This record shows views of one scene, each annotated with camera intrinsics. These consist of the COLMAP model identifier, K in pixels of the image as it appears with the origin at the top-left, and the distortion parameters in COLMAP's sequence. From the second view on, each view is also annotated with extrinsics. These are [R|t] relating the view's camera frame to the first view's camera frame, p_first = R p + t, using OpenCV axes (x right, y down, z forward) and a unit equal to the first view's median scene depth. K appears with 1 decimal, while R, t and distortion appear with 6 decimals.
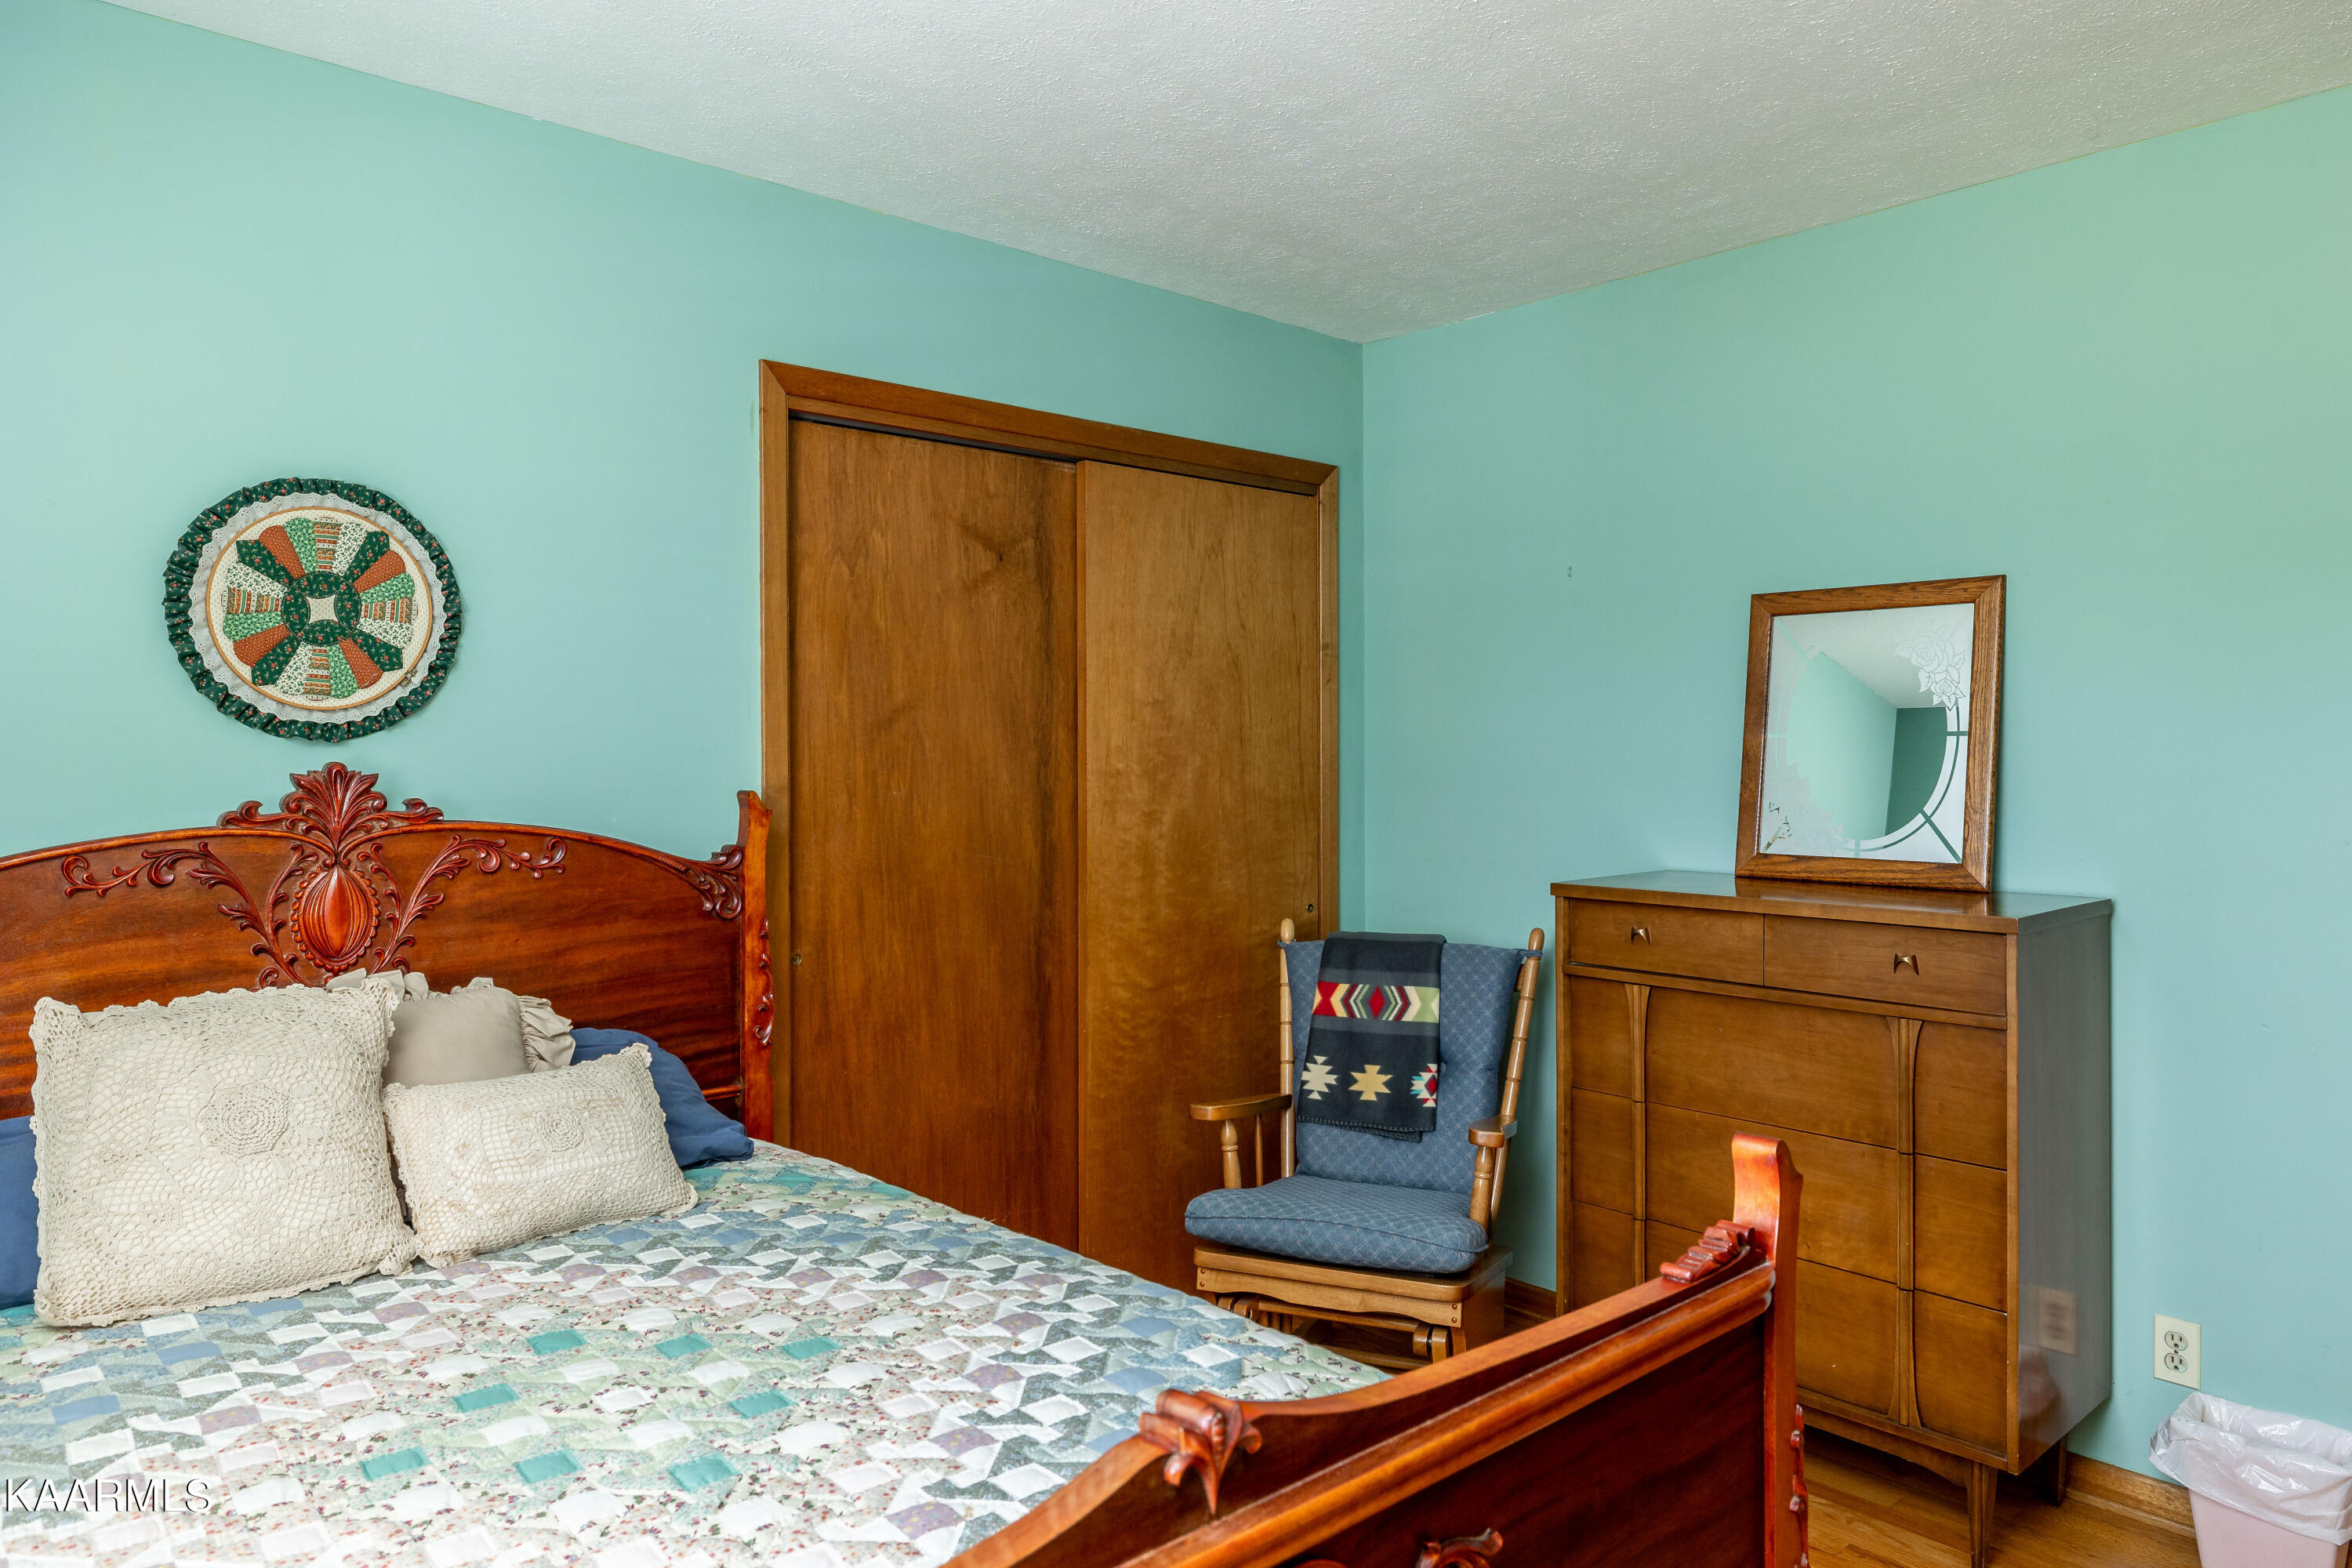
lens RADIAL K [[1524.9, 0, 1173.5], [0, 1524.9, 769.4], [0, 0, 1]] dist [0.005783, -0.006832]
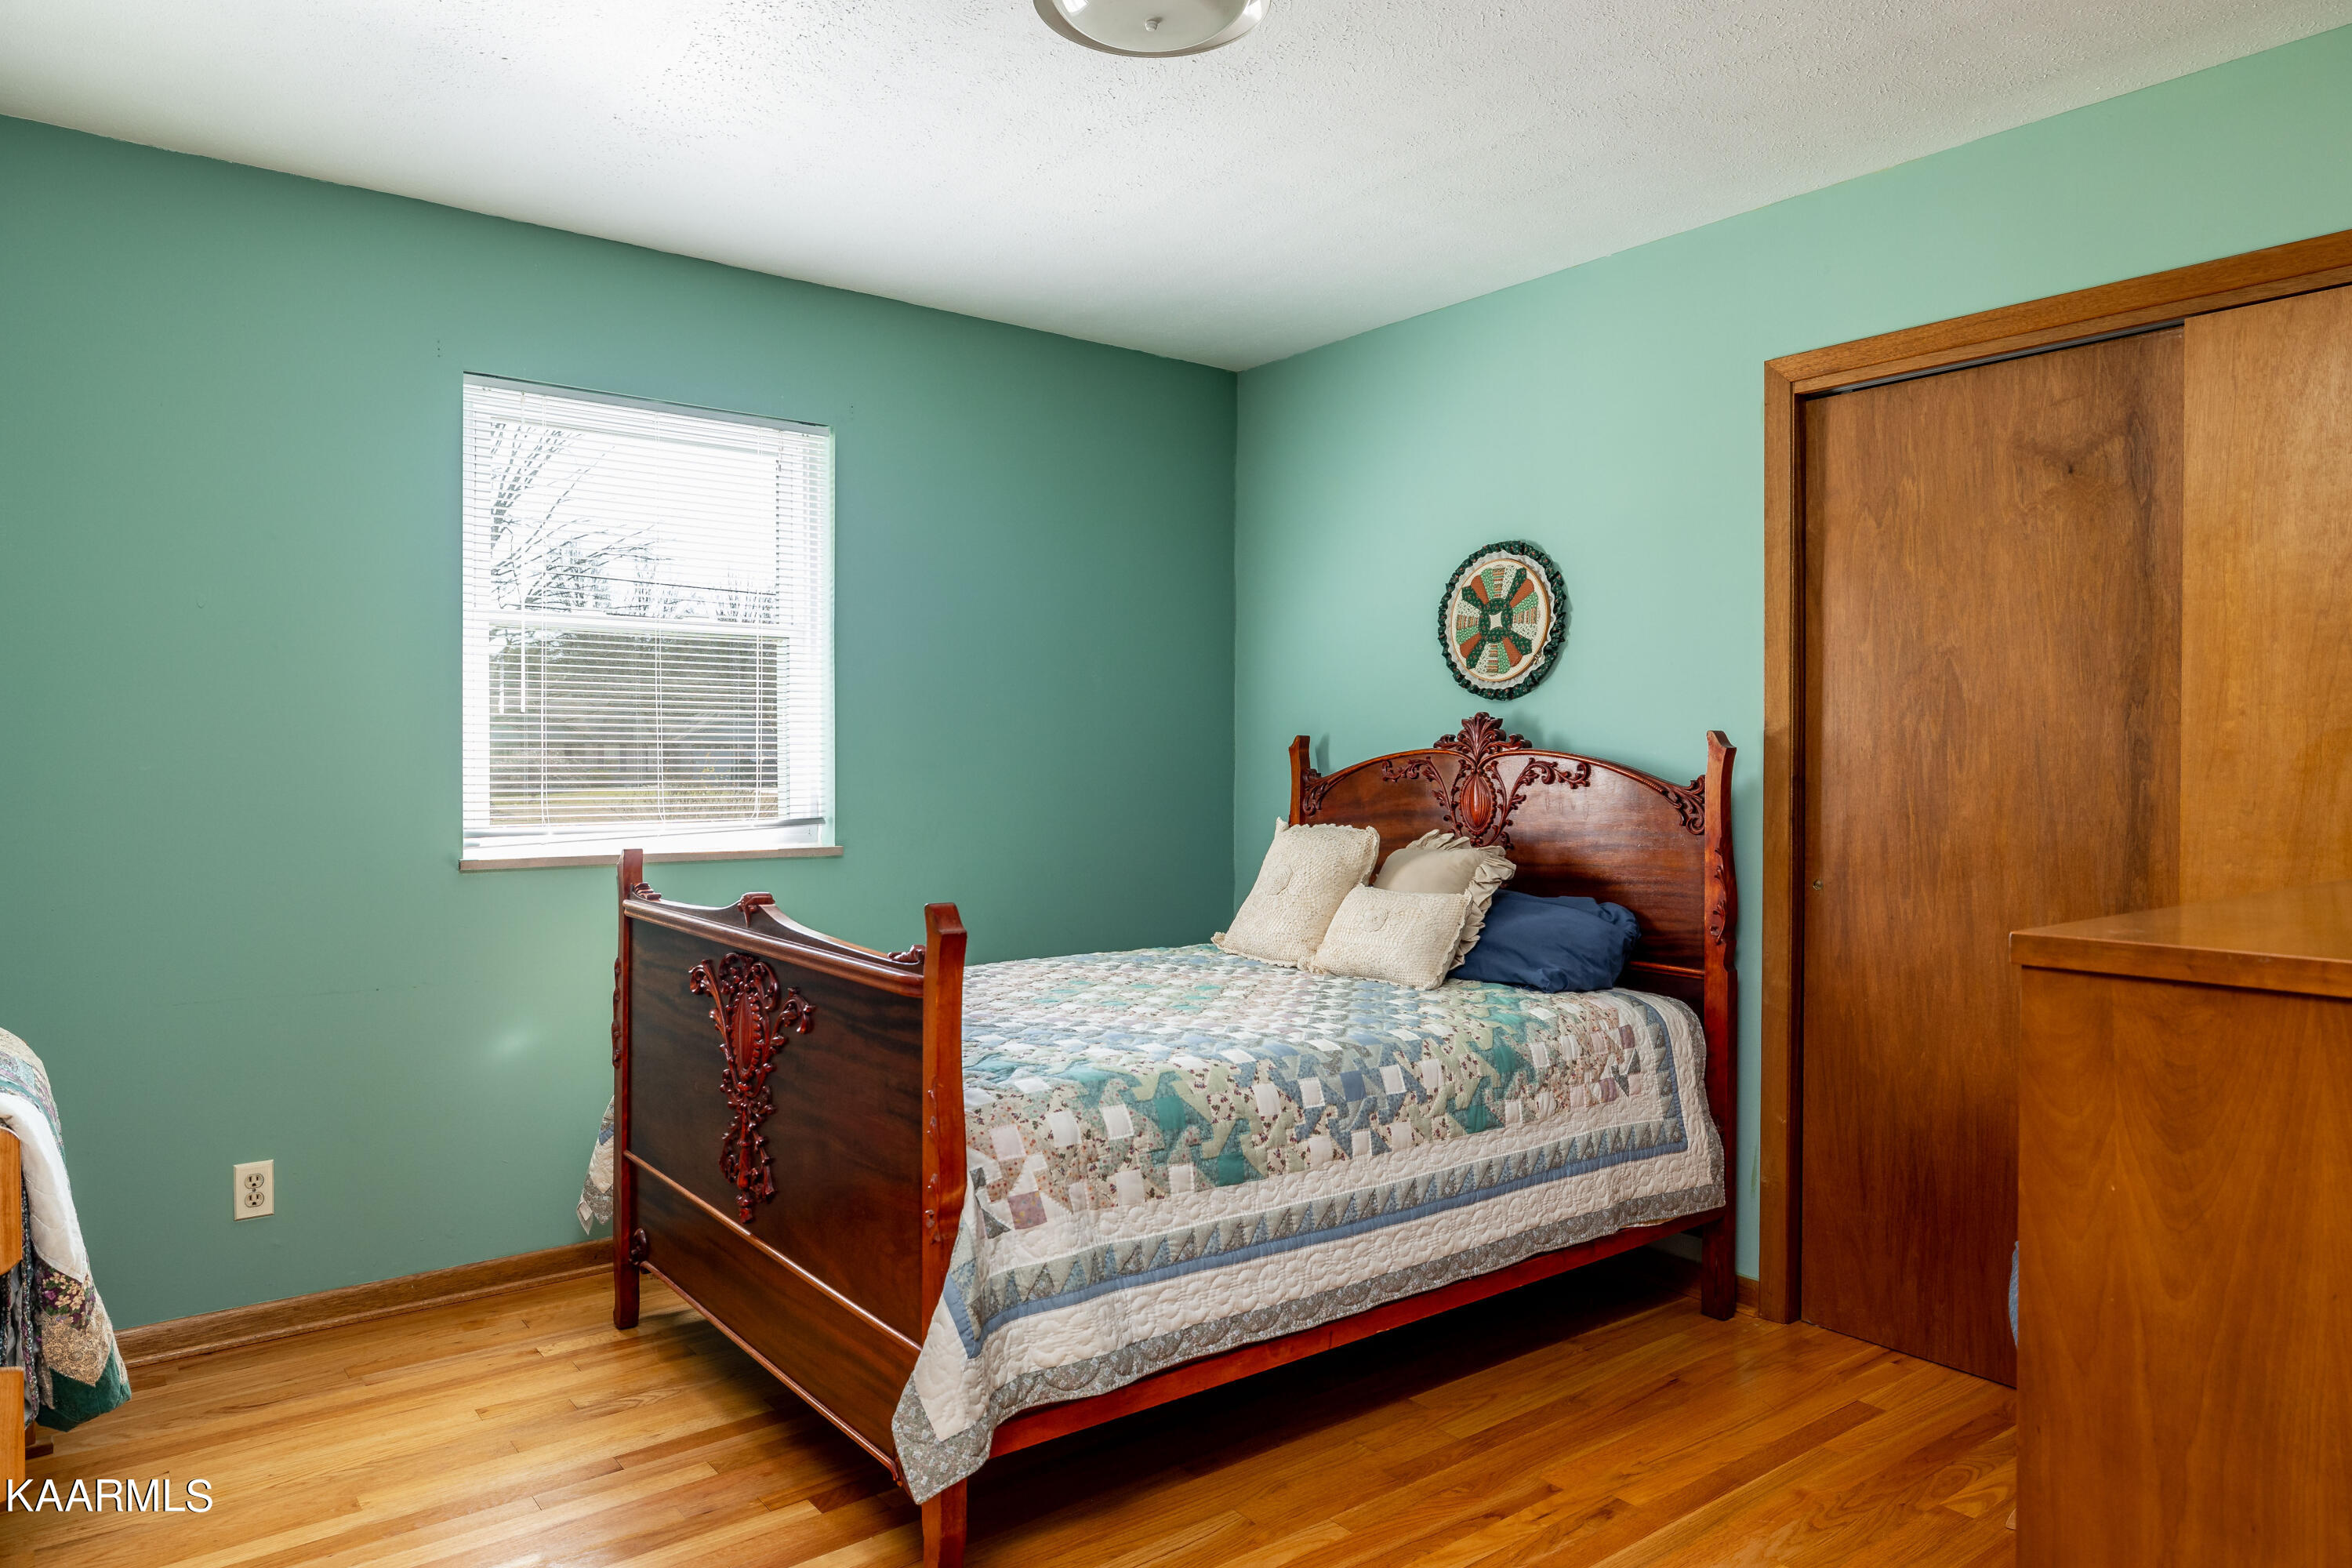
lens RADIAL K [[1524.9, 0, 1175.2], [0, 1524.9, 783.1], [0, 0, 1]] dist [0.005783, -0.006832]
pose [[-0.093663, 0.025756, -0.995271, 0.919487], [-0.008639, 0.999607, 0.026681, 0.025091], [0.995566, 0.011097, -0.093404, 0.648598]]
